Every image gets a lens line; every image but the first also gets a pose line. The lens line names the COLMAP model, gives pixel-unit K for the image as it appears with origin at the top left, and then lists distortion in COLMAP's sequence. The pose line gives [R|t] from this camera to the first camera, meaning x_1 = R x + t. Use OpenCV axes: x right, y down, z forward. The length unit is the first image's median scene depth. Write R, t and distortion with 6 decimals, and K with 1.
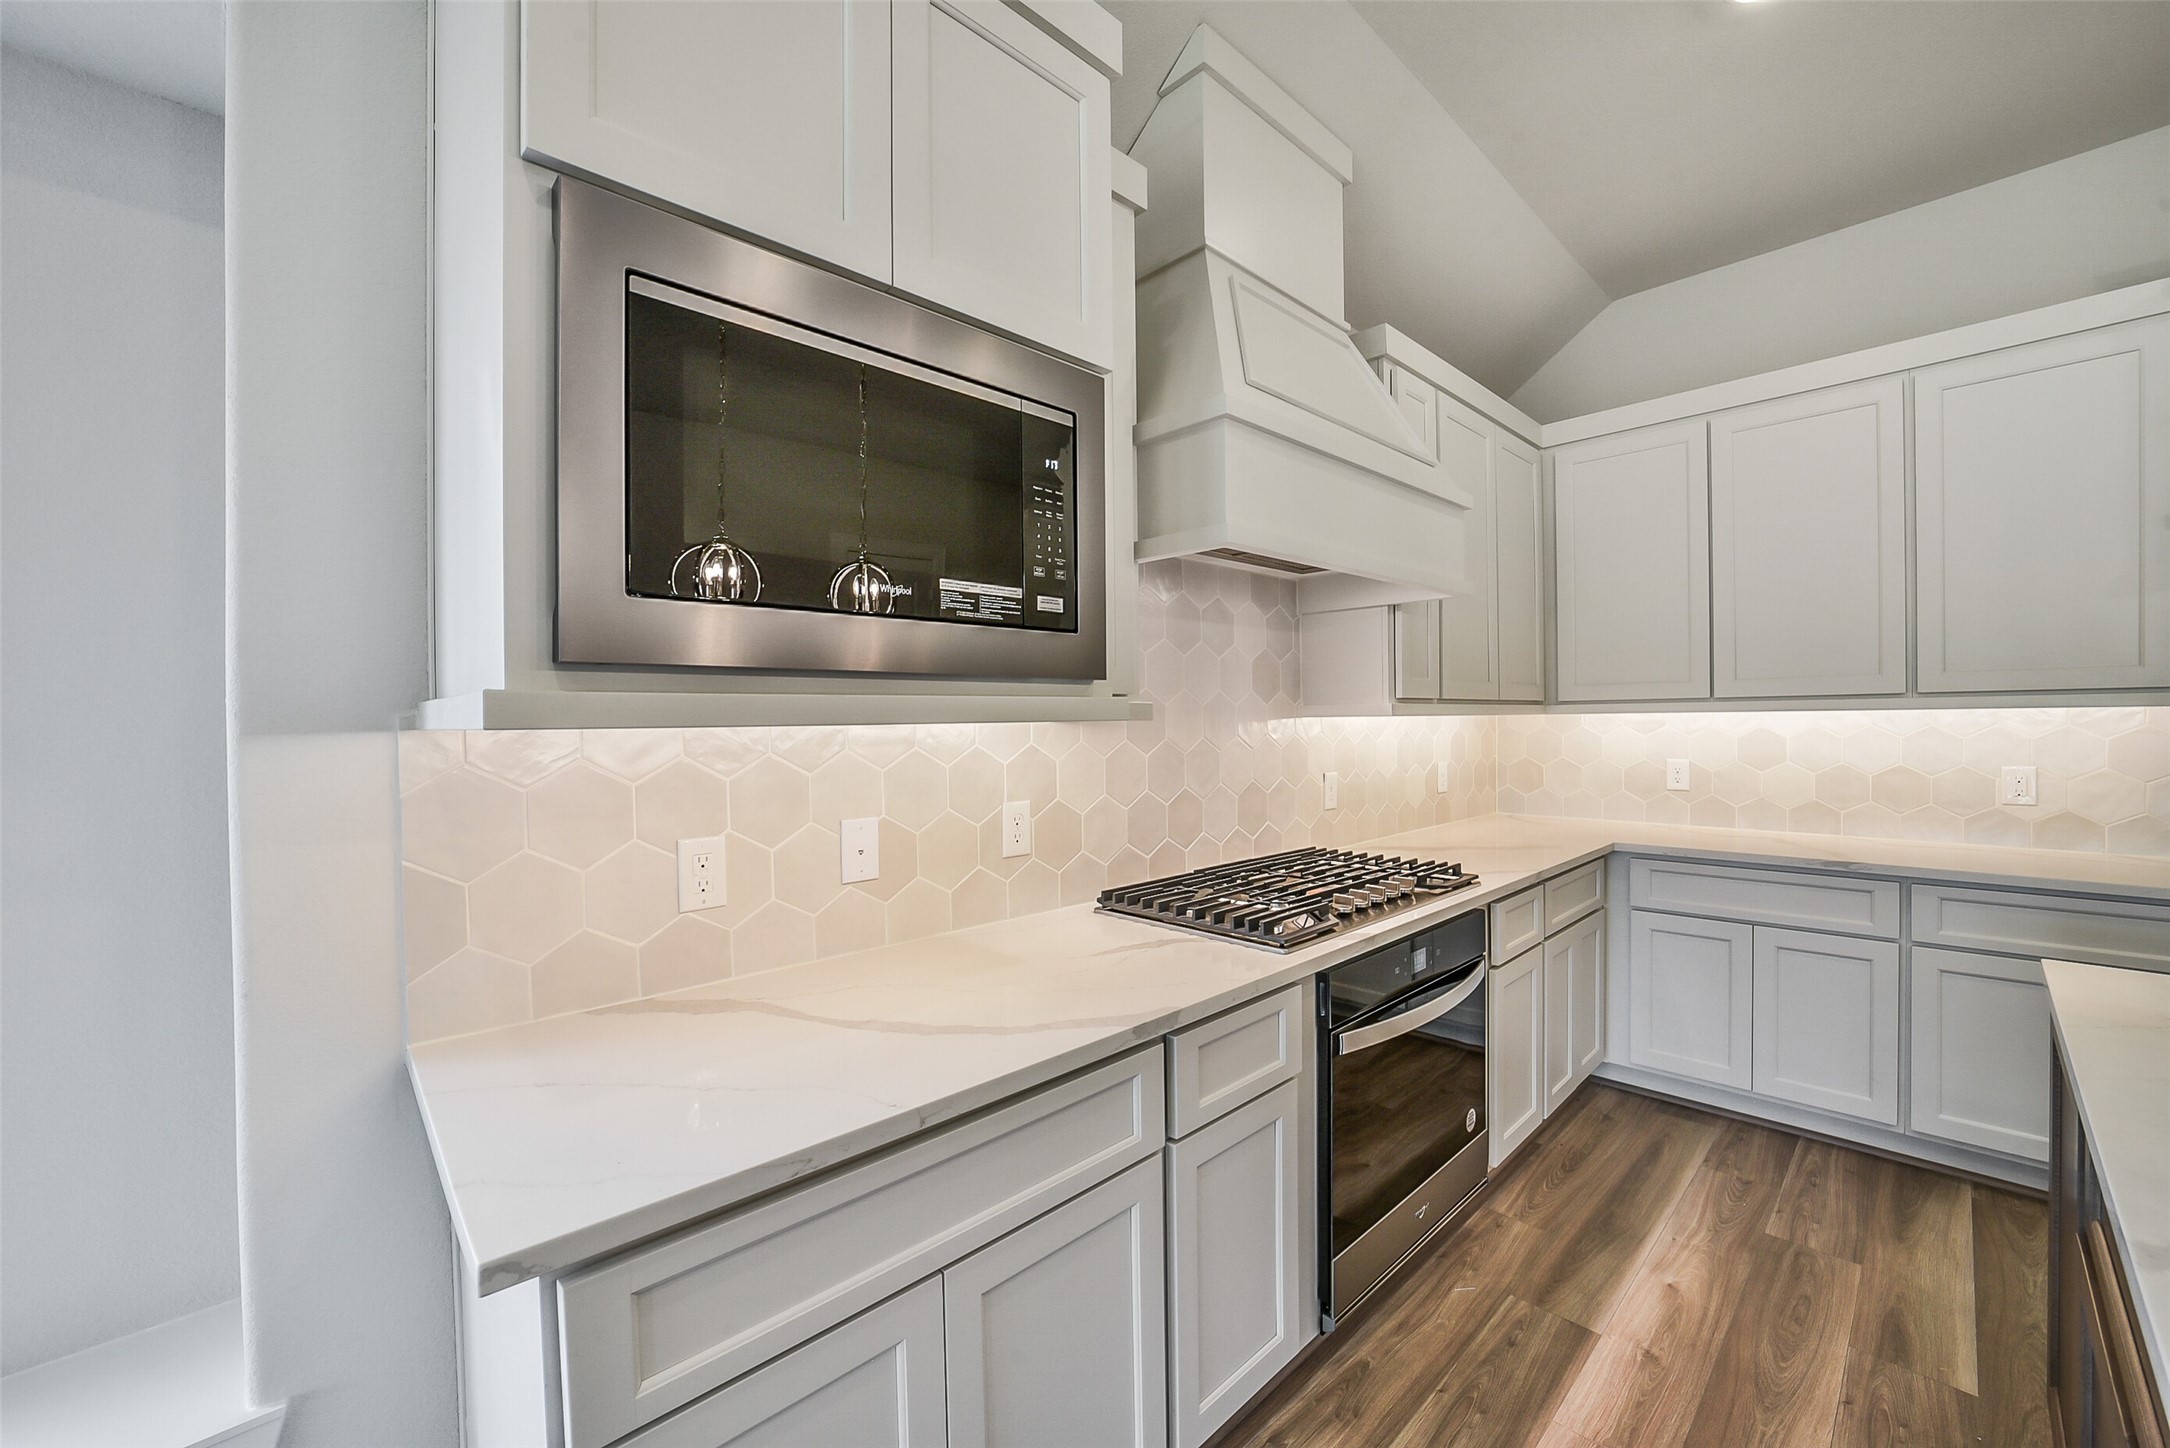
lens RADIAL K [[833.5, 0, 1085.6], [0, 833.5, 731.3], [0, 0, 1]] dist [-0.002495, -0.000275]
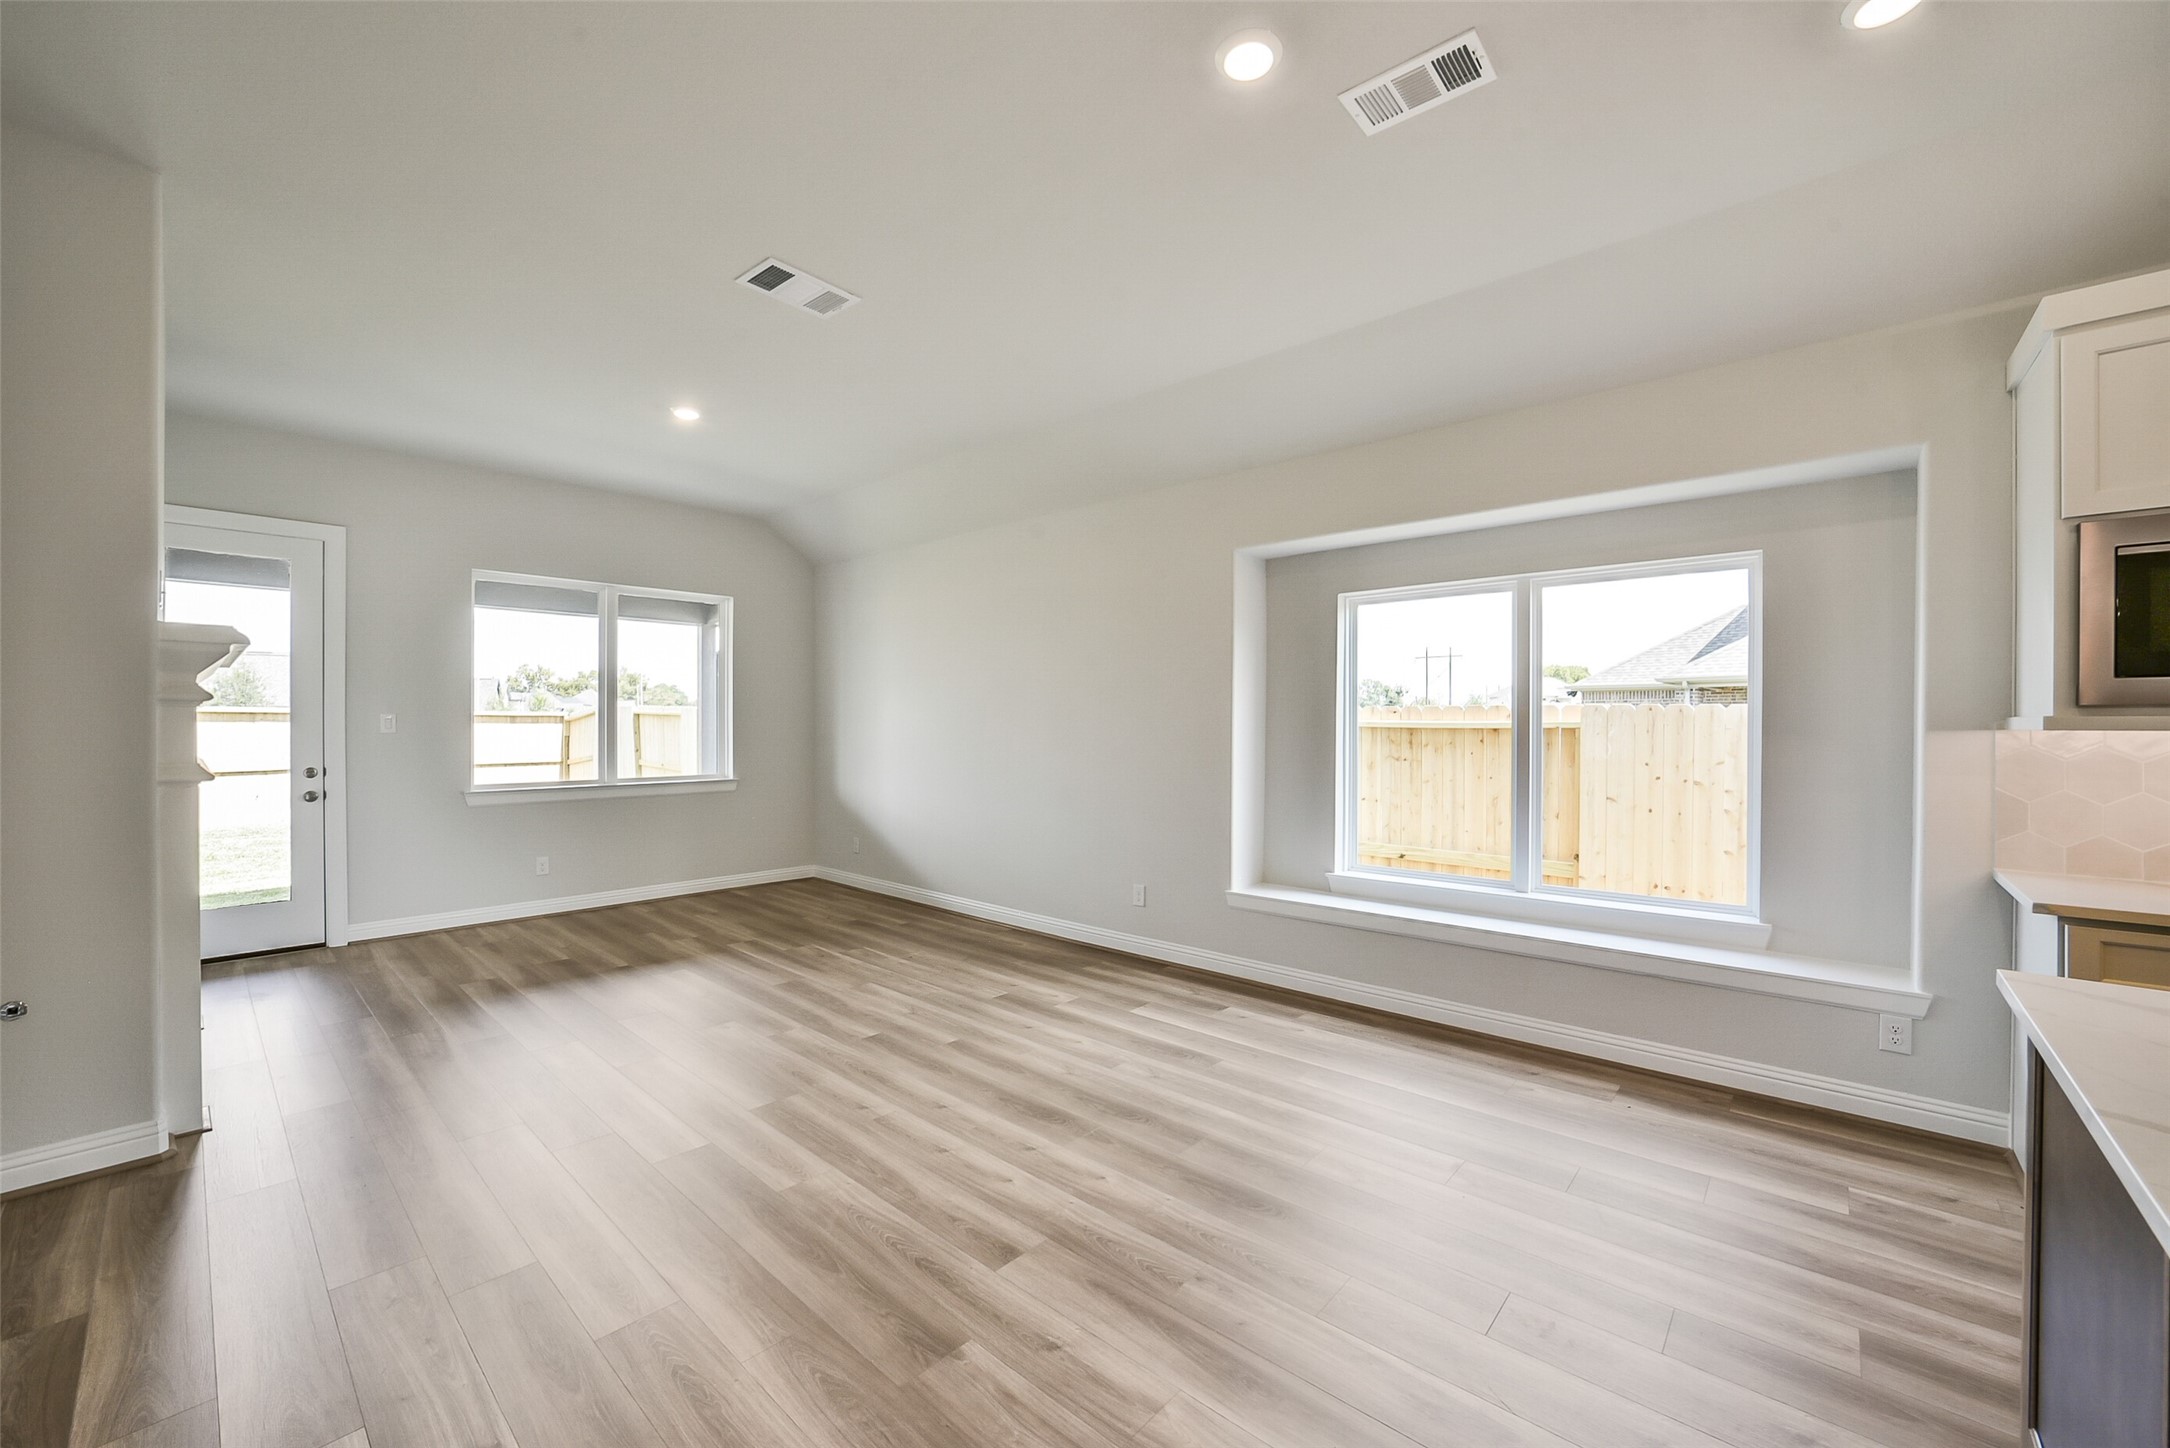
lens RADIAL K [[833.5, 0, 1082.9], [0, 833.5, 731.9], [0, 0, 1]] dist [-0.002495, -0.000275]
pose [[0.085658, 0.024633, -0.996020, 1.205491], [-0.018619, 0.999559, 0.023119, -0.002061], [0.996151, 0.016565, 0.086078, -1.660830]]
